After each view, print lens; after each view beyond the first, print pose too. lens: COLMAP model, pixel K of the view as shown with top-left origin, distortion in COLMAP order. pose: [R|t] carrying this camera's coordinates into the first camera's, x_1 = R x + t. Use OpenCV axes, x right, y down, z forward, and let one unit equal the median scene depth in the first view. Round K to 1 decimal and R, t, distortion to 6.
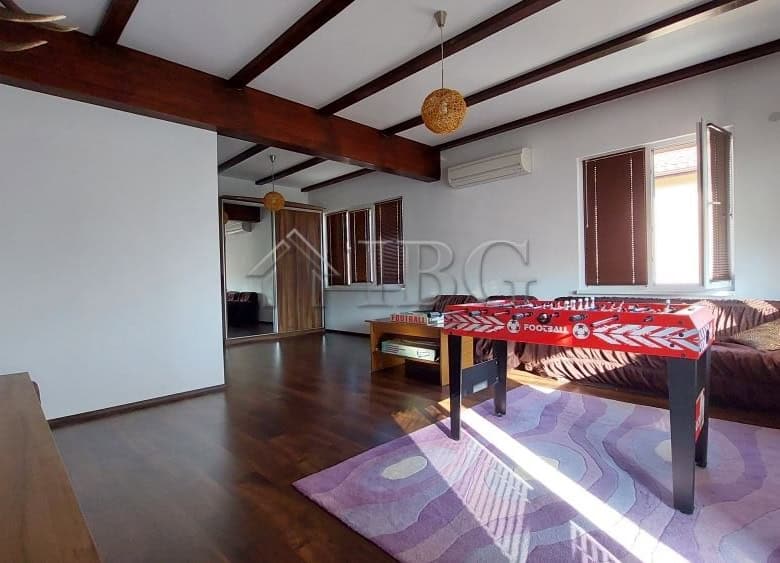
lens RADIAL K [[398.4, 0, 390.0], [0, 398.4, 281.5], [0, 0, 1]] dist [0.000036, 0.000128]
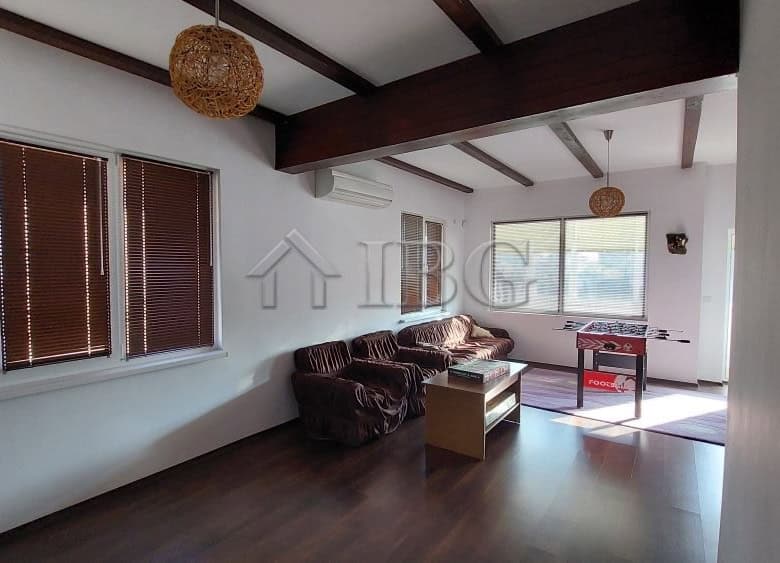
lens RADIAL K [[398.4, 0, 390.0], [0, 398.4, 281.5], [0, 0, 1]] dist [0.000036, 0.000128]
pose [[-0.171740, -0.012833, 0.985059, -0.502173], [0.008812, 0.999855, 0.014562, -0.080769], [-0.985103, 0.011181, -0.171602, 0.875662]]
